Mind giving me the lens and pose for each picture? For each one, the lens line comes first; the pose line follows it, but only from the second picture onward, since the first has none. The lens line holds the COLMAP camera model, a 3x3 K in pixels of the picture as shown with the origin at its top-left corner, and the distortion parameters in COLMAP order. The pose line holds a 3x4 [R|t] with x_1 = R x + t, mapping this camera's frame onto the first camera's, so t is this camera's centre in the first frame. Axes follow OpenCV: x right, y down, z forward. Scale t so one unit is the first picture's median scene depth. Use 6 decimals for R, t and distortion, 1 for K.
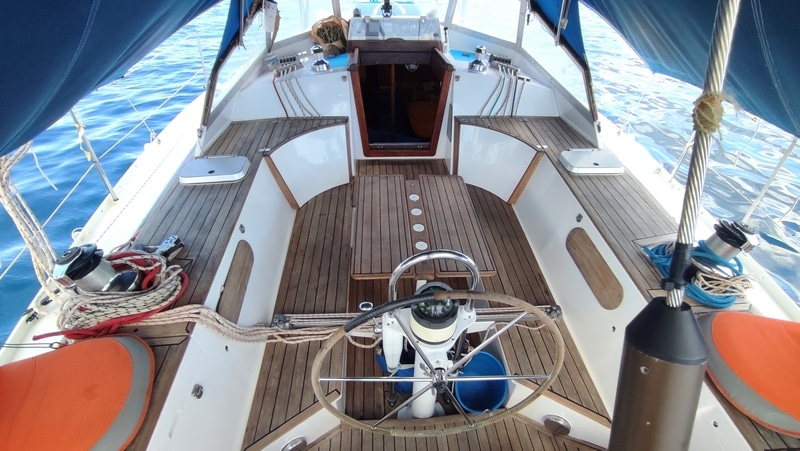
lens RADIAL K [[361.3, 0, 395.2], [0, 361.3, 223.7], [0, 0, 1]] dist [-0.051101, 0.030795]
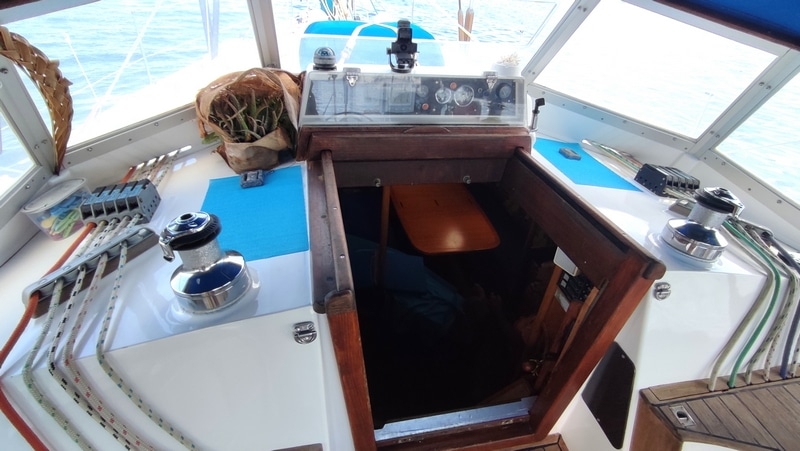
lens RADIAL K [[388.8, 0, 400.0], [0, 388.8, 225.5], [0, 0, 1]] dist [-0.022350, 0.019348]
pose [[0.987992, -0.035001, 0.150486, -0.108214], [0.041101, 0.998447, -0.037618, -0.454439], [-0.148936, 0.043351, 0.987896, 0.674879]]
